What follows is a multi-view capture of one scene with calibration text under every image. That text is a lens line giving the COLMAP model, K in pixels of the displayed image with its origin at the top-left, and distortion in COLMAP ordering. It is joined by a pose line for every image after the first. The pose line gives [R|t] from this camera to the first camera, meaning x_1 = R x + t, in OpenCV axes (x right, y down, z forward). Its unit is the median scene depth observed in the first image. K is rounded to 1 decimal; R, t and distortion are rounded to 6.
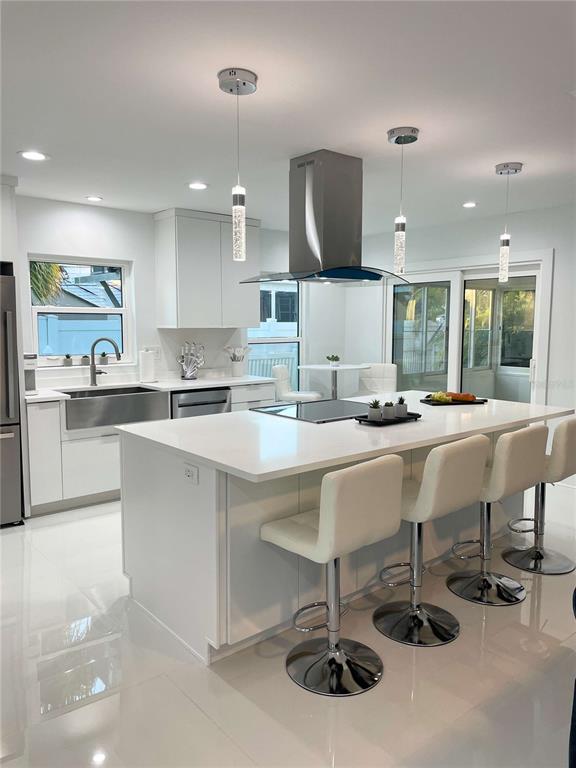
lens RADIAL K [[573.0, 0, 287.5], [0, 573.0, 378.1], [0, 0, 1]] dist [0.068253, -0.001151]
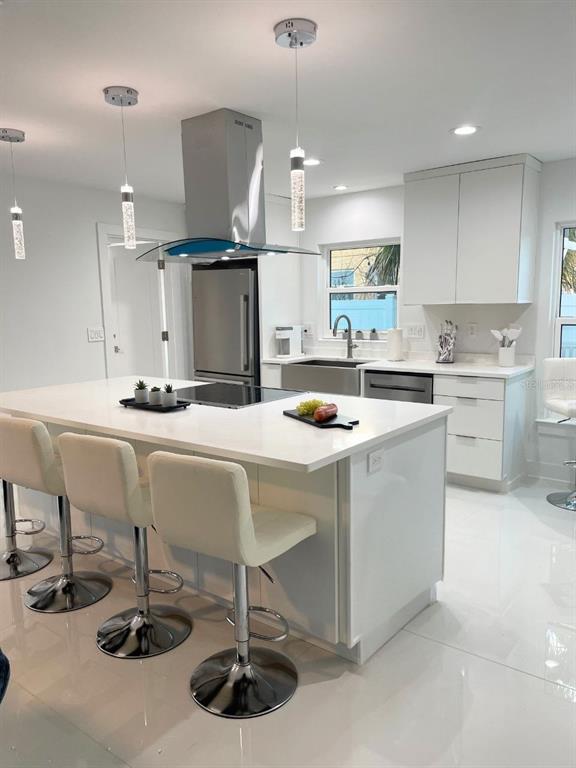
lens RADIAL K [[573.5, 0, 288.0], [0, 573.5, 384.0], [0, 0, 1]] dist [0.117358, 0.001875]
pose [[0.219370, 0.129308, -0.967035, 0.721241], [-0.076235, 0.990419, 0.115141, -0.055956], [0.972659, 0.048464, 0.227126, 0.634926]]
